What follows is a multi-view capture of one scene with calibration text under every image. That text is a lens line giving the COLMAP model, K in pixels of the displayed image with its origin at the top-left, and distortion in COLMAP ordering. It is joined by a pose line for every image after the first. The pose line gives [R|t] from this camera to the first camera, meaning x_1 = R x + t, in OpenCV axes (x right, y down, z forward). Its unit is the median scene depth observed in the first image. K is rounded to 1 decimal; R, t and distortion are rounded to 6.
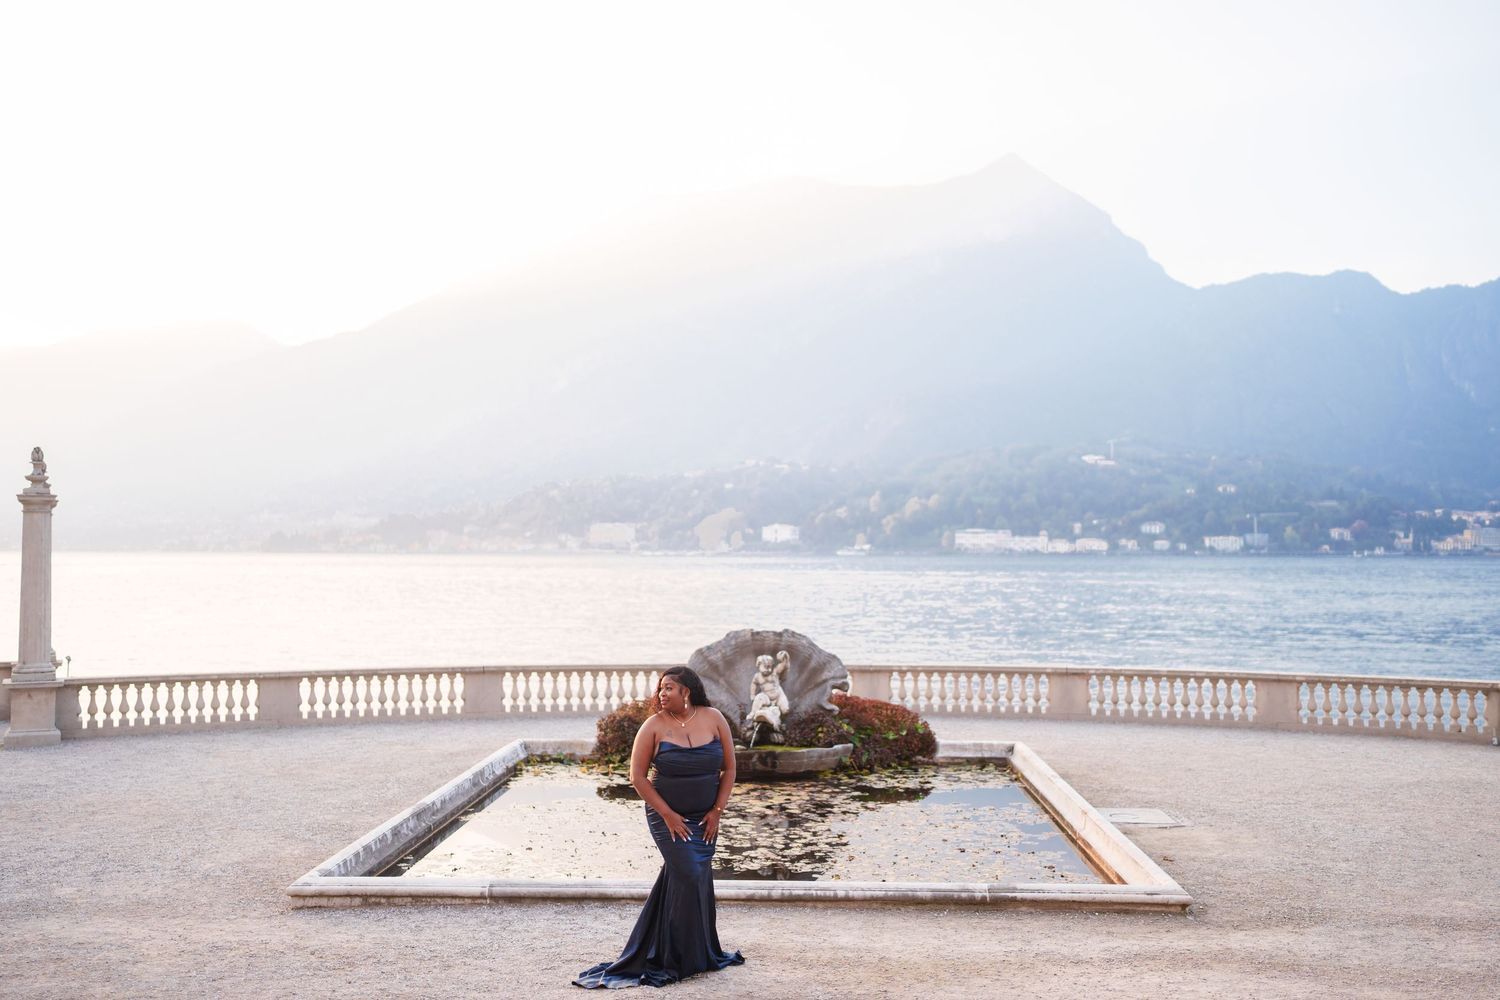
lens RADIAL K [[1526.9, 0, 742.6], [0, 1526.9, 475.0], [0, 0, 1]] dist [-0.051680, 0.169461]
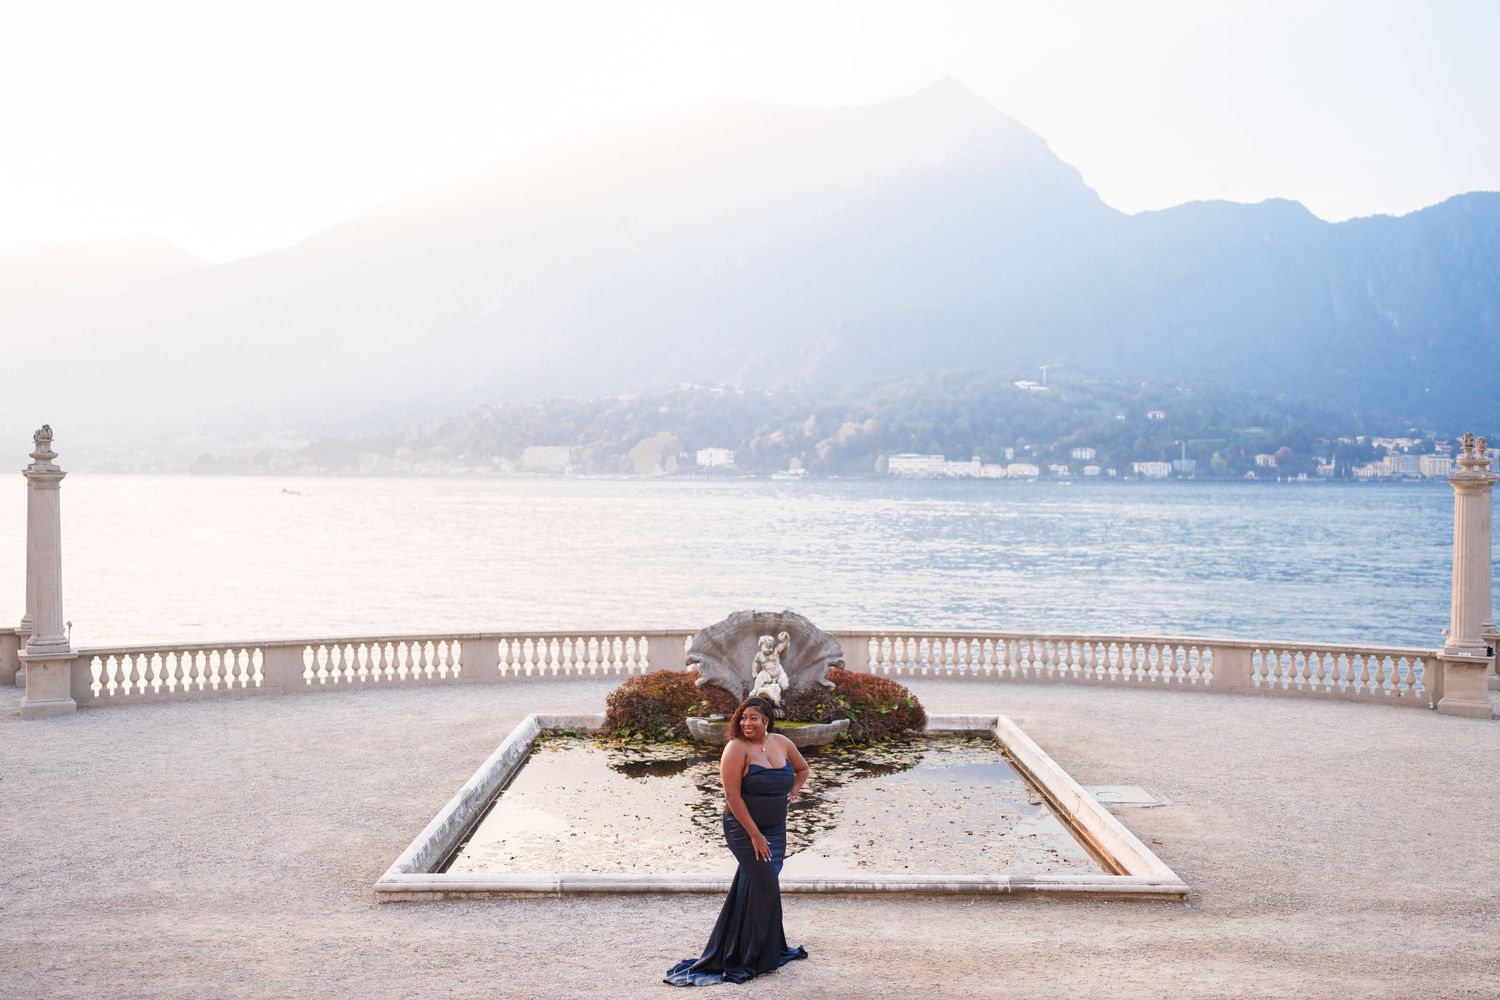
lens RADIAL K [[1528.9, 0, 746.7], [0, 1528.9, 478.1], [0, 0, 1]] dist [-0.051796, 0.171677]
pose [[0.998906, 0.003363, 0.046638, -0.037625], [-0.005826, 0.998589, 0.052781, -0.036284], [-0.046395, -0.052995, 0.997516, -0.041562]]
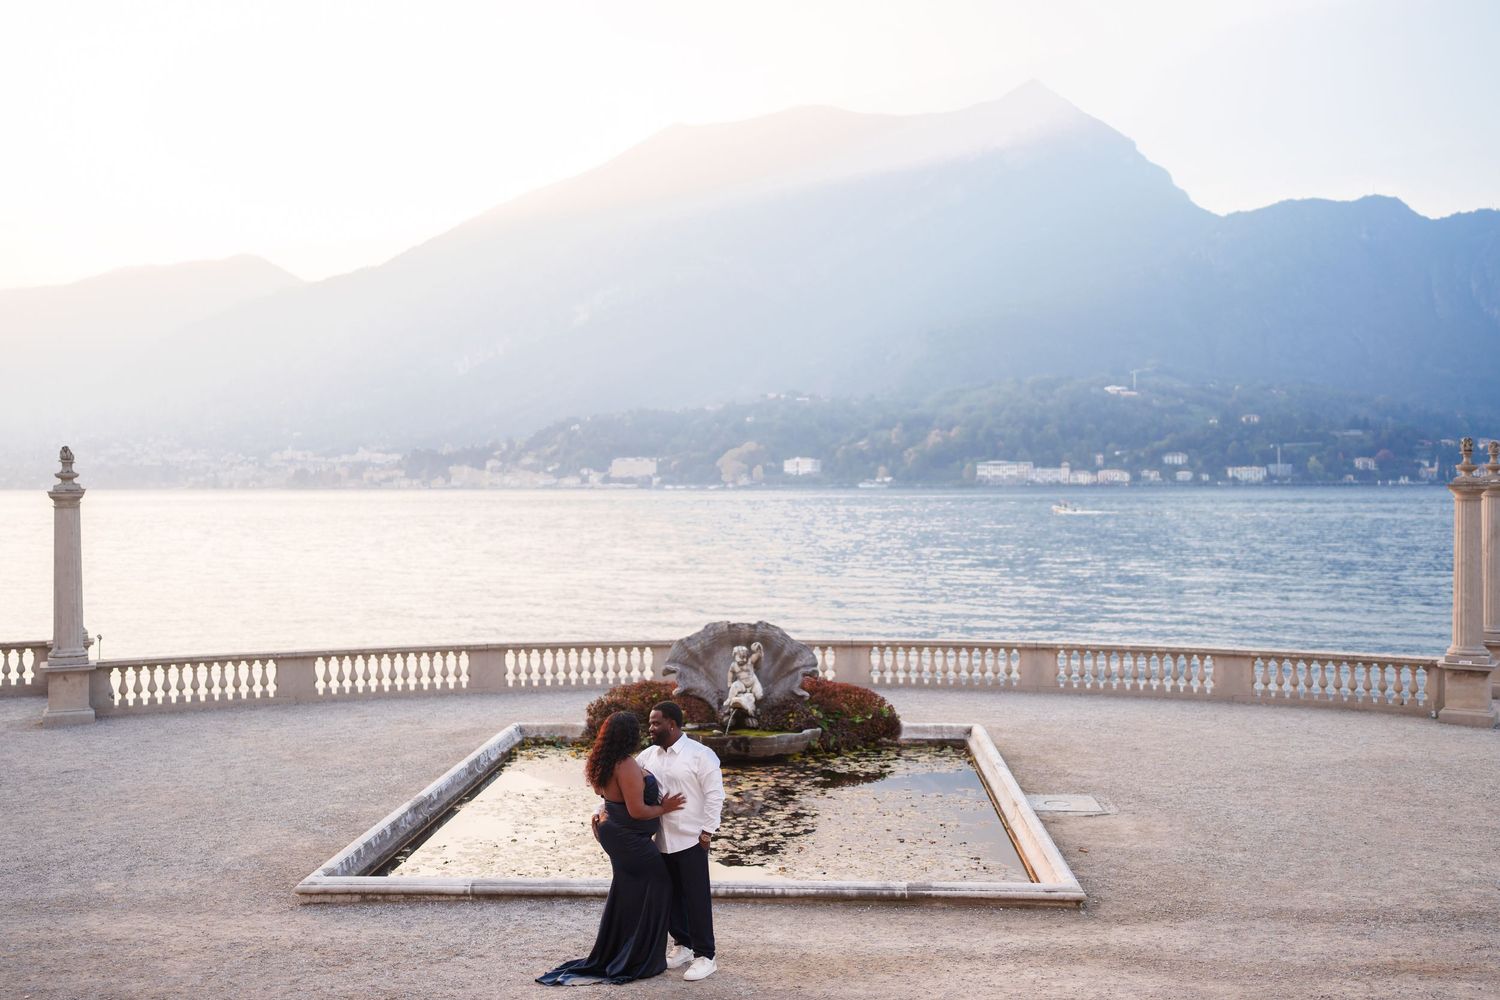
lens RADIAL K [[1528.3, 0, 742.0], [0, 1528.3, 477.7], [0, 0, 1]] dist [-0.049169, 0.163772]
pose [[0.999862, -0.006661, -0.015196, 0.025296], [0.007360, 0.998895, 0.046414, -0.039143], [0.014870, -0.046520, 0.998807, -0.056795]]
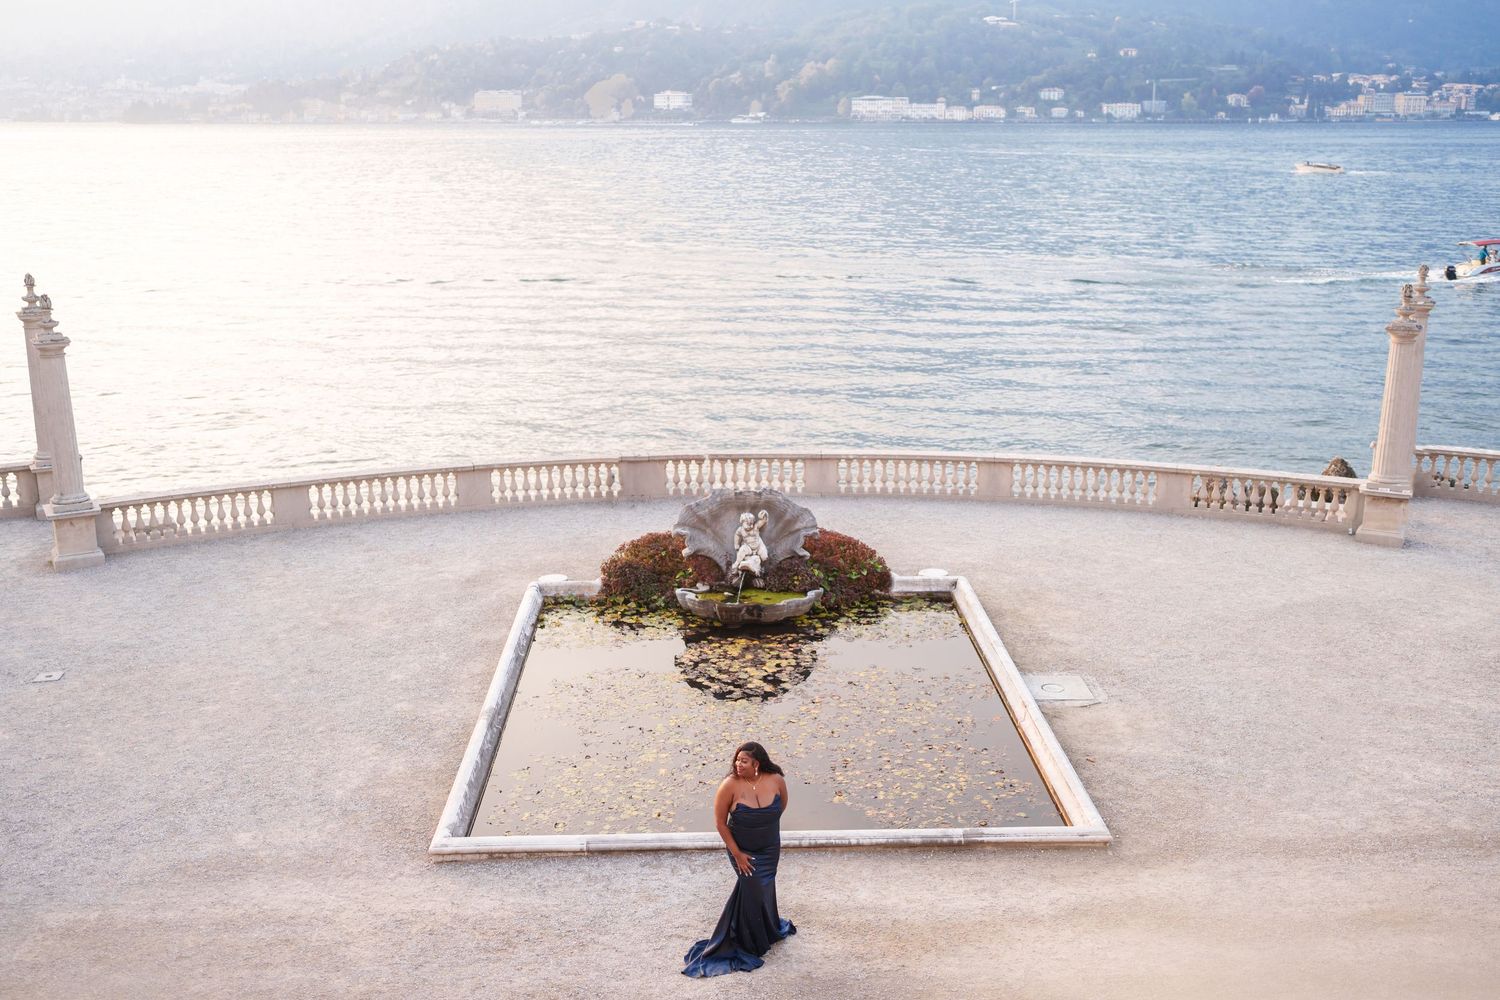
lens RADIAL K [[1531.1, 0, 750.2], [0, 1531.1, 502.4], [0, 0, 1]] dist [-0.047371, 0.161611]
pose [[0.997159, -0.021550, 0.072181, -0.051198], [-0.000815, 0.955065, 0.296395, -0.179040], [-0.075324, -0.295611, 0.952334, -0.078802]]
